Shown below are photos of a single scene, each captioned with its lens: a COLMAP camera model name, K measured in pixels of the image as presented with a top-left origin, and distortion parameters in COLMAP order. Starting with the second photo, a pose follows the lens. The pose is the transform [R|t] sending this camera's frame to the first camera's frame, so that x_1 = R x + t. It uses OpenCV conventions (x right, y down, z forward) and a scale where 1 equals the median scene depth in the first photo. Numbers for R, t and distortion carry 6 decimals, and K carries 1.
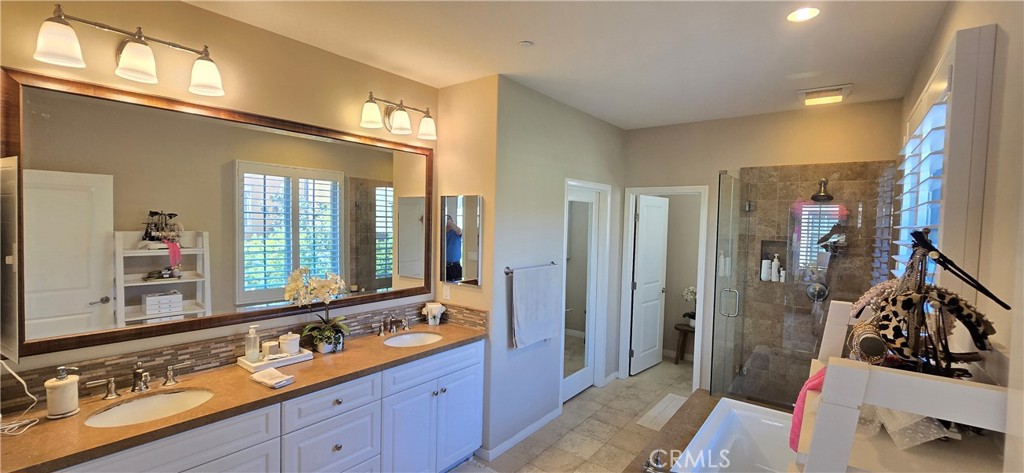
lens RADIAL K [[427.5, 0, 507.6], [0, 427.5, 233.5], [0, 0, 1]] dist [-0.001993, -0.000306]
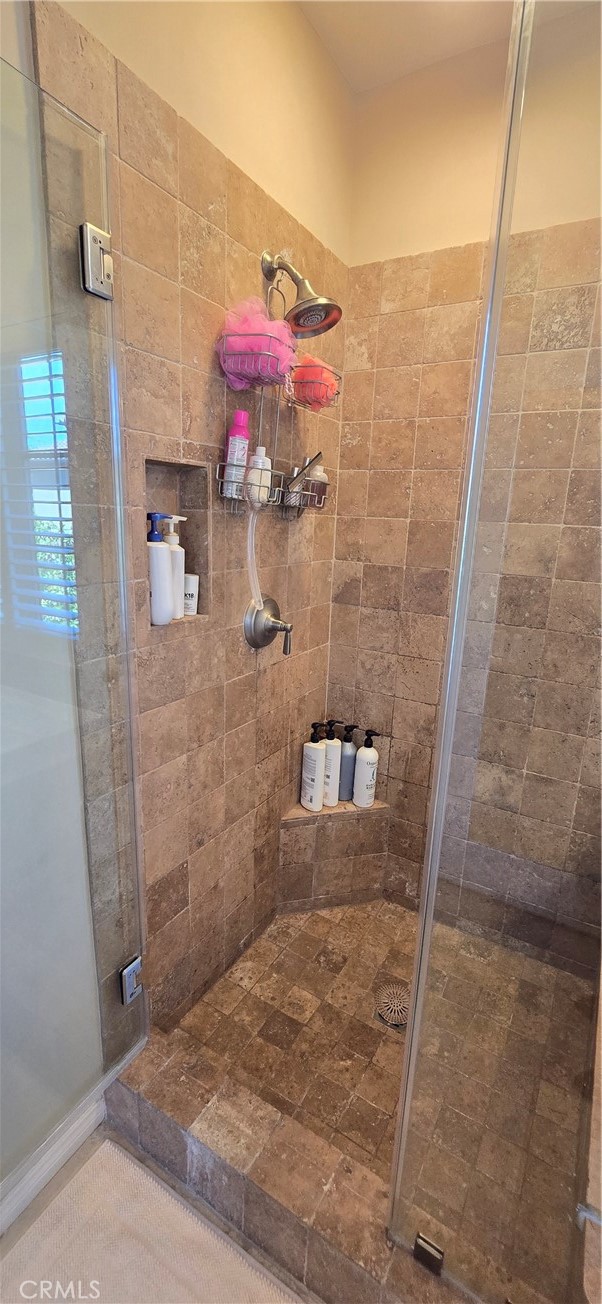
lens RADIAL K [[534.0, 0, 303.6], [0, 534.0, 649.9], [0, 0, 1]] dist [-0.002967, -0.000900]
pose [[-0.119607, -0.262895, 0.957382, 0.277590], [0.006245, 0.964086, 0.265516, 0.040354], [-0.992802, 0.037737, -0.113670, 0.955299]]
